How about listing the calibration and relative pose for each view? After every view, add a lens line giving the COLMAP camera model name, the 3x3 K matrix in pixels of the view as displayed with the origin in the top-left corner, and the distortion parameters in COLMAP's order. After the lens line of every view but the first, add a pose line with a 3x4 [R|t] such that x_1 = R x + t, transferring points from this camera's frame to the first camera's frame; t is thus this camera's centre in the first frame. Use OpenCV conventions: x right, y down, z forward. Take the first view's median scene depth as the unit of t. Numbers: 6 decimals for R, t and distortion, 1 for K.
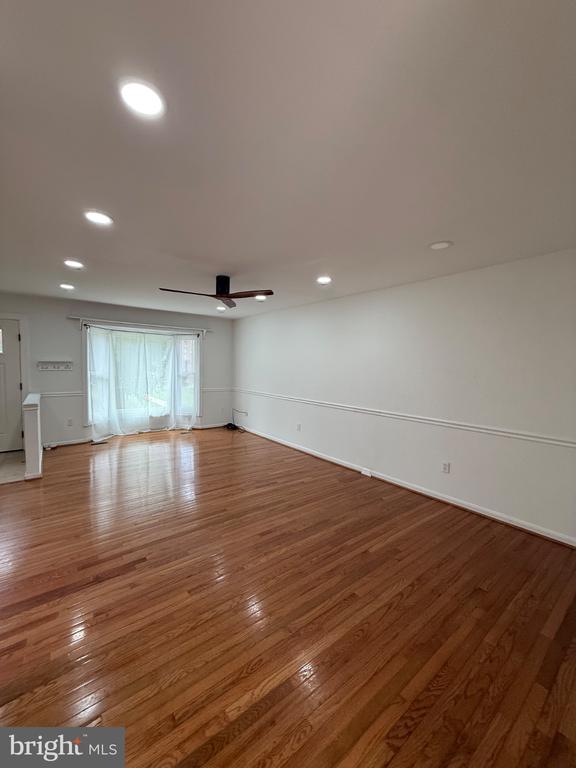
lens RADIAL K [[307.5, 0, 286.4], [0, 307.5, 385.2], [0, 0, 1]] dist [-0.004609, 0.000296]
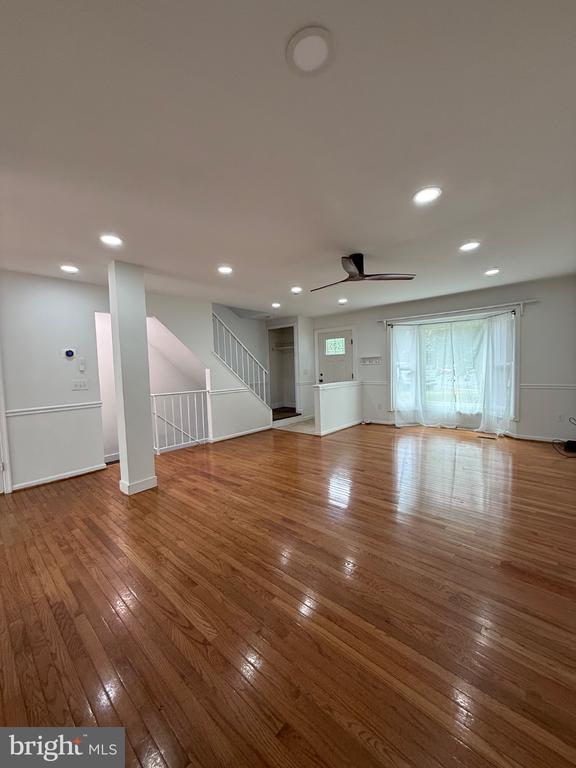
lens RADIAL K [[307.5, 0, 287.0], [0, 307.5, 384.4], [0, 0, 1]] dist [-0.004609, 0.000296]
pose [[0.161728, 0.030655, -0.986359, 0.428389], [-0.029954, 0.999209, 0.026143, 0.012482], [0.986381, 0.025318, 0.162518, 0.404199]]
